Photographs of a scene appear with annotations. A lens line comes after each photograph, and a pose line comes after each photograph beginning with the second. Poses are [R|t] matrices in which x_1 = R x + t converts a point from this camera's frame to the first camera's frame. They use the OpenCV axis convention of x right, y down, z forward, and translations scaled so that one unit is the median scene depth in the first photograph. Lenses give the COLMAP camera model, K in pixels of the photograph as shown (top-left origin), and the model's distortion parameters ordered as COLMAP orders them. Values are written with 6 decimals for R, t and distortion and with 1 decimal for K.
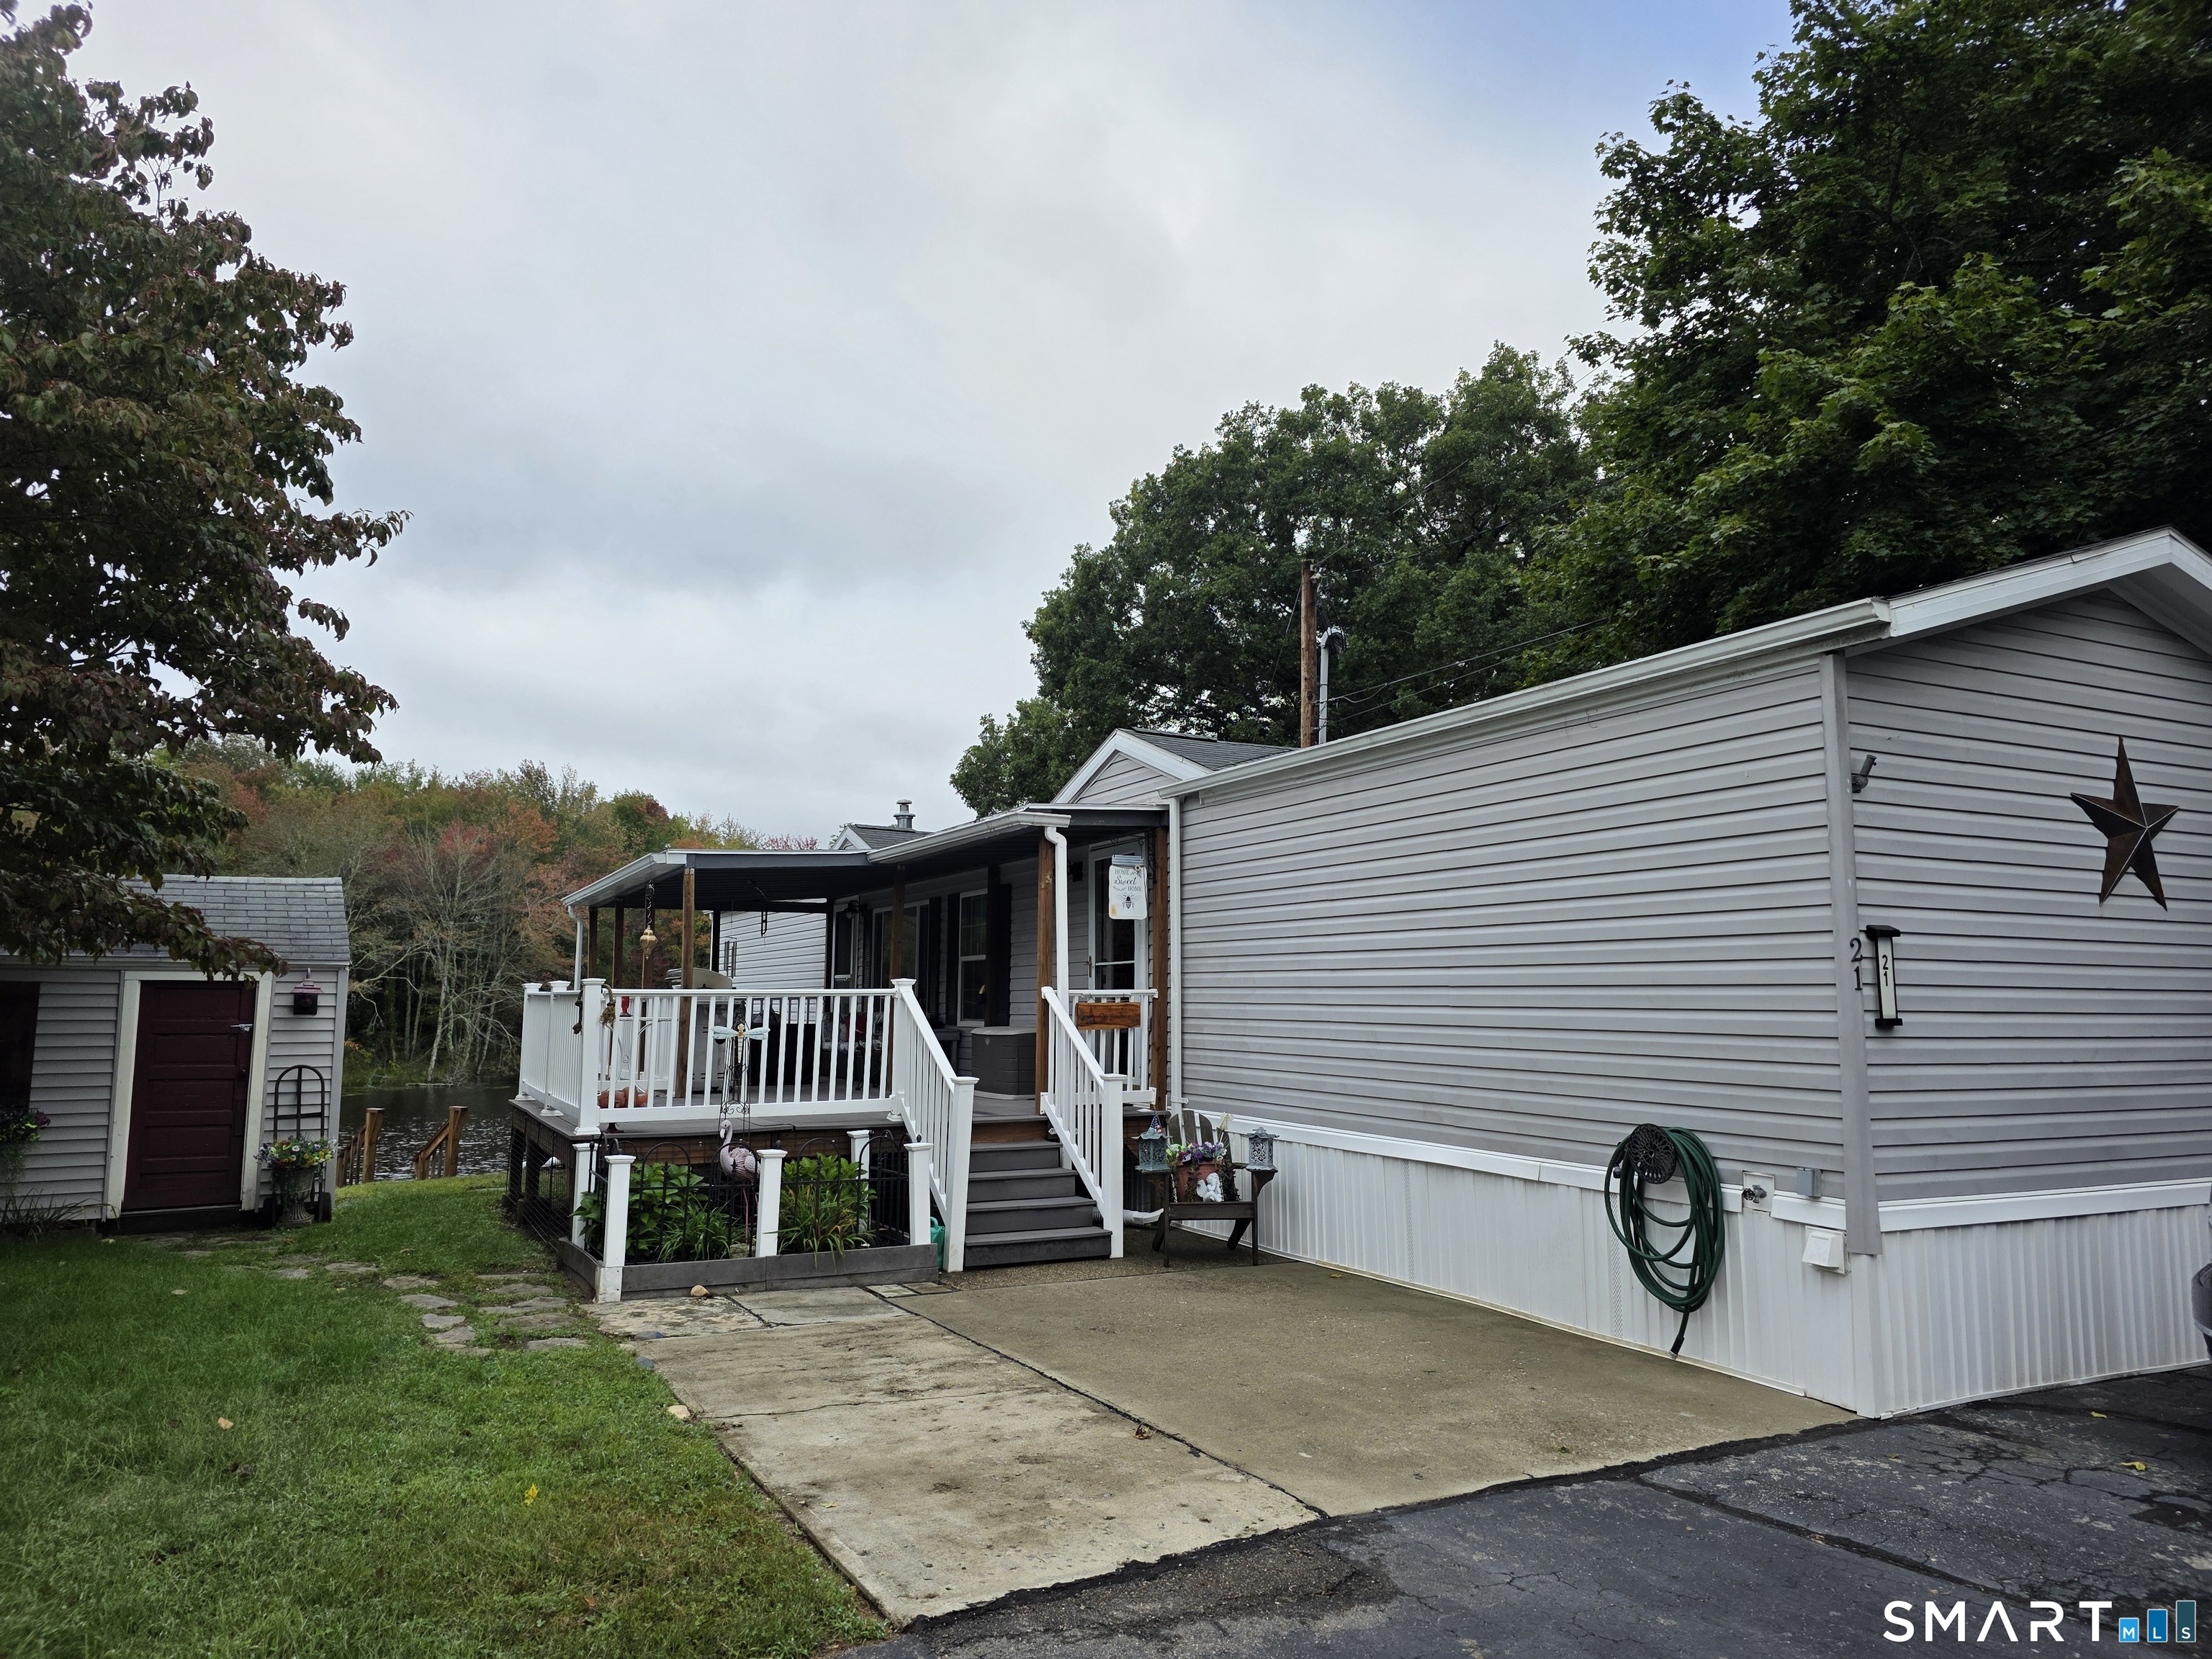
lens RADIAL K [[1472.0, 0, 1084.7], [0, 1472.0, 829.9], [0, 0, 1]] dist [0.070604, -0.058669]
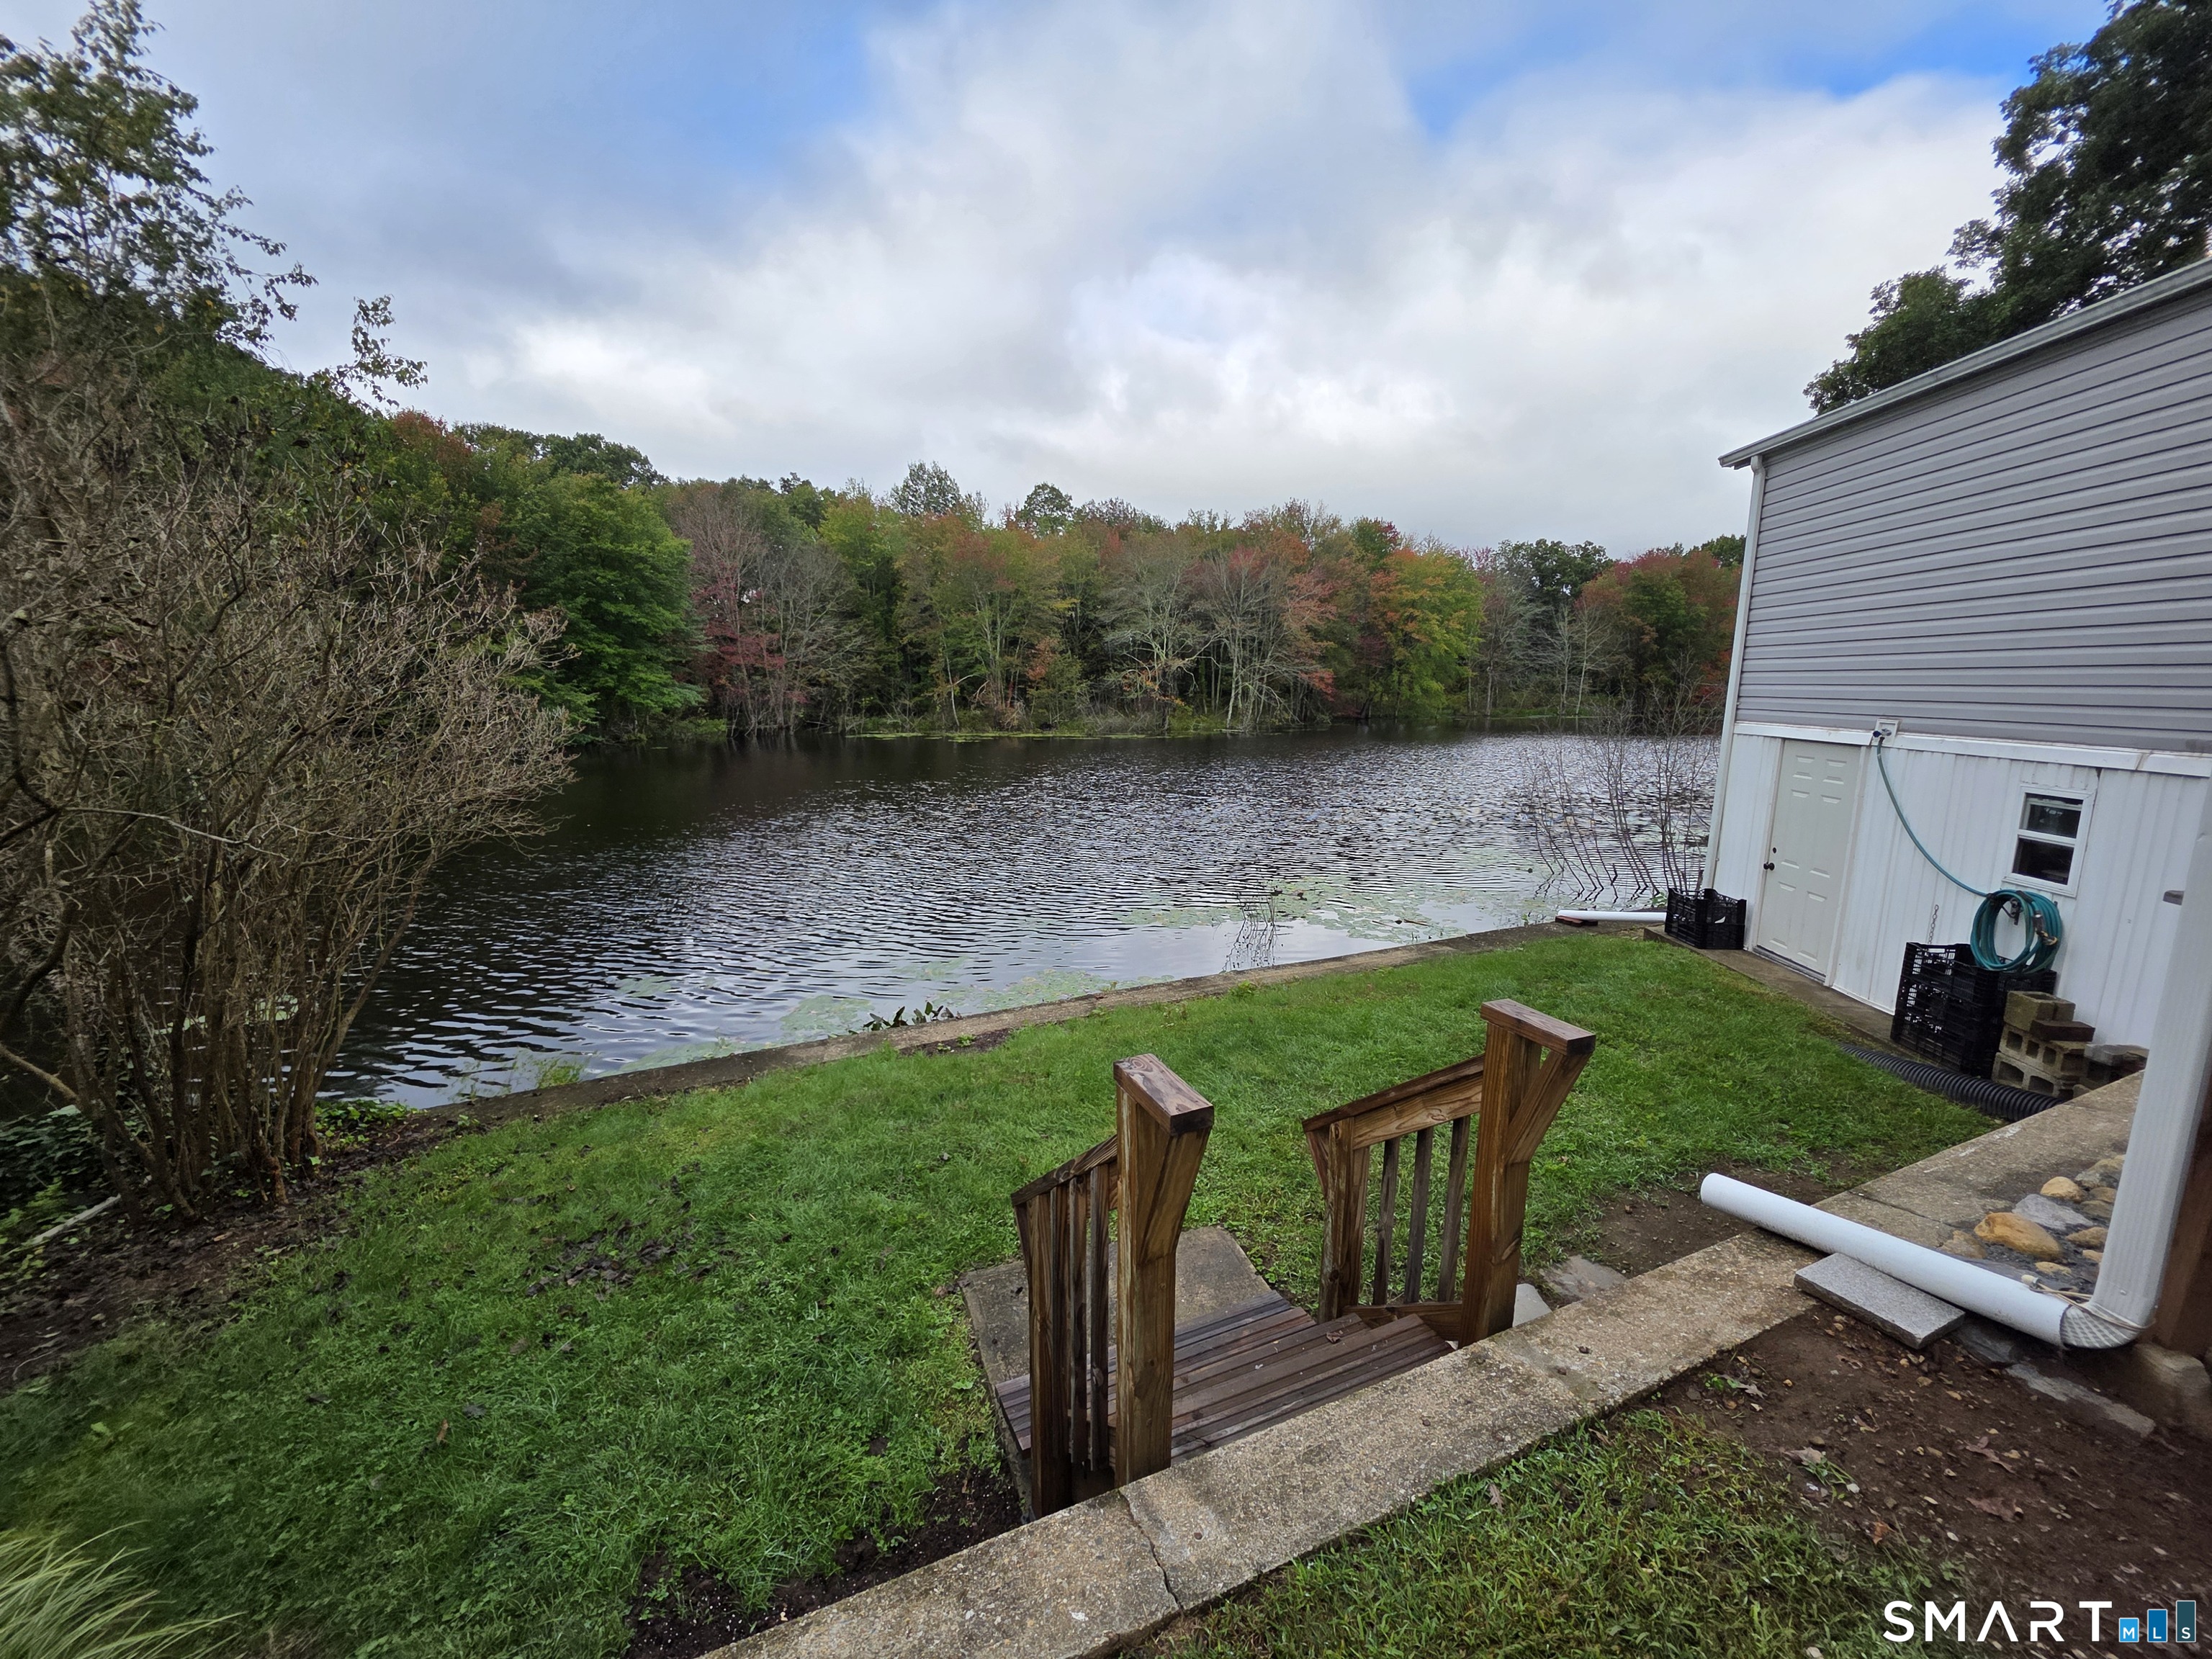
lens RADIAL K [[883.1, 0, 1100.5], [0, 883.1, 822.2], [0, 0, 1]] dist [0.001937, -0.000391]
pose [[0.854083, 0.075959, -0.514561, -0.610387], [0.067054, 0.964945, 0.253742, 0.187299], [0.515797, -0.251220, 0.819049, 1.314854]]
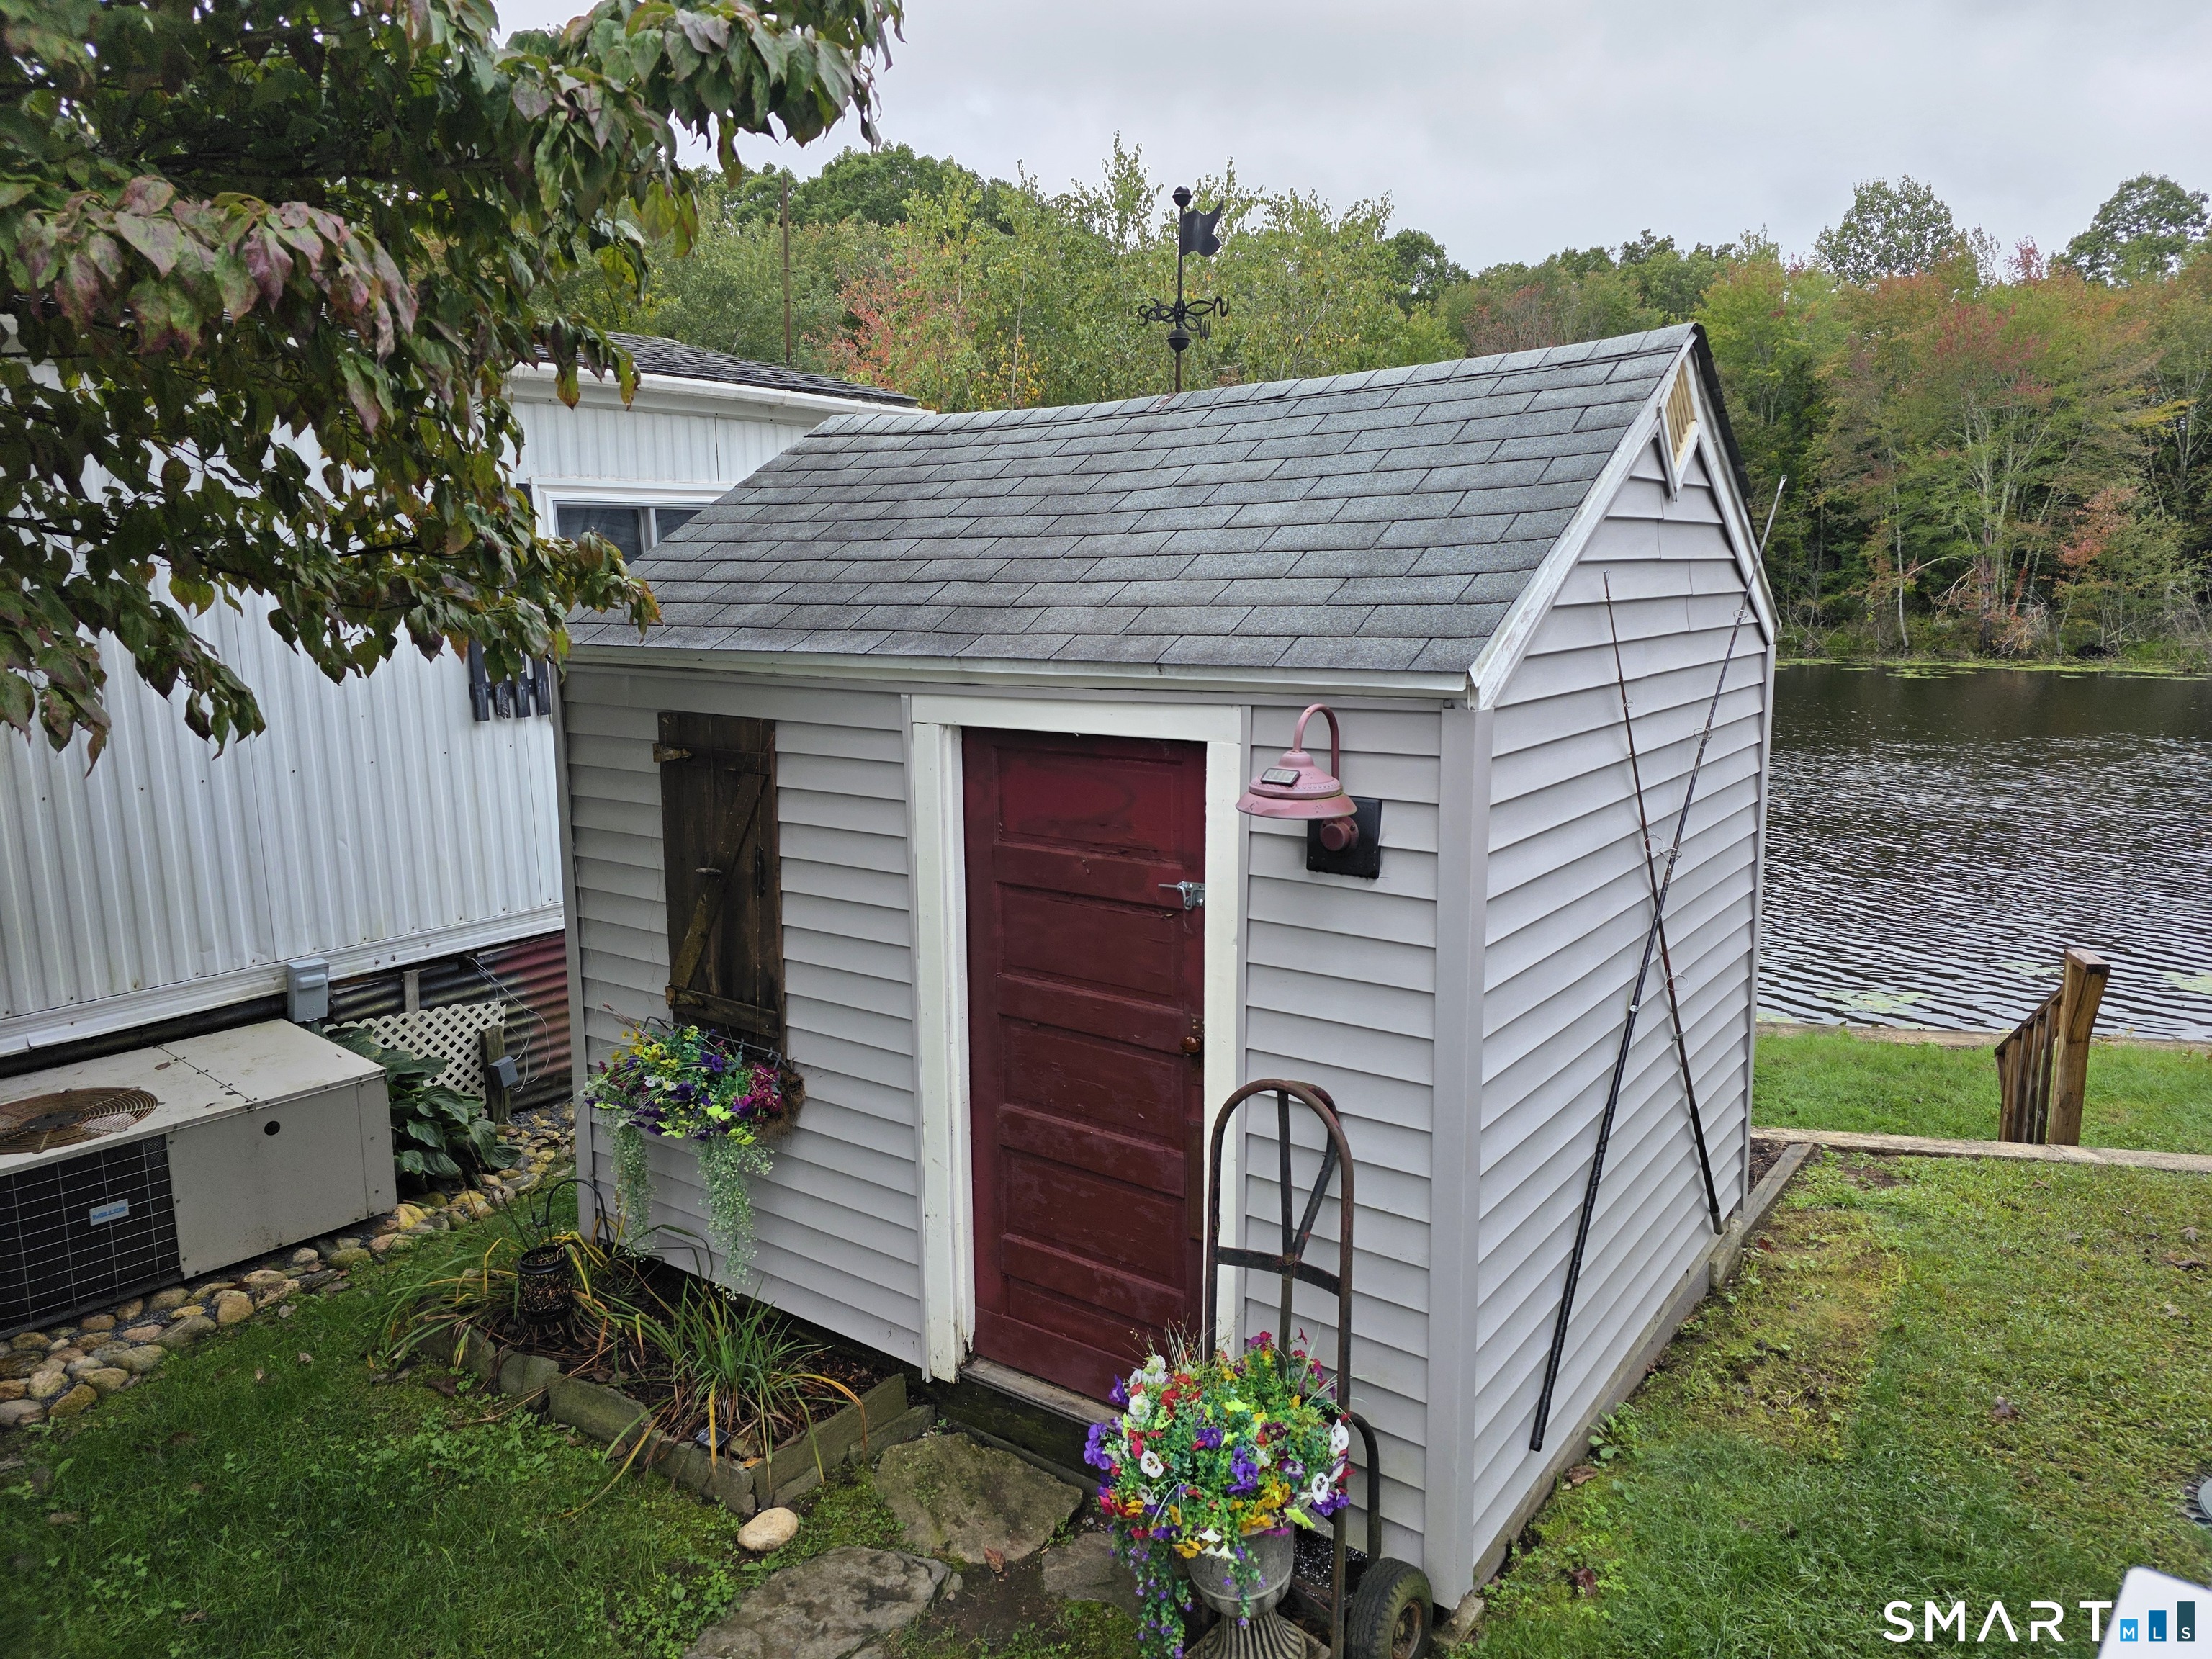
lens RADIAL K [[1472.0, 0, 1124.5], [0, 1472.0, 835.3], [0, 0, 1]] dist [0.070604, -0.058669]
pose [[0.381997, 0.157444, -0.910653, -0.319910], [0.126340, 0.967233, 0.220222, 0.058396], [0.915487, -0.199176, 0.349589, 0.928646]]
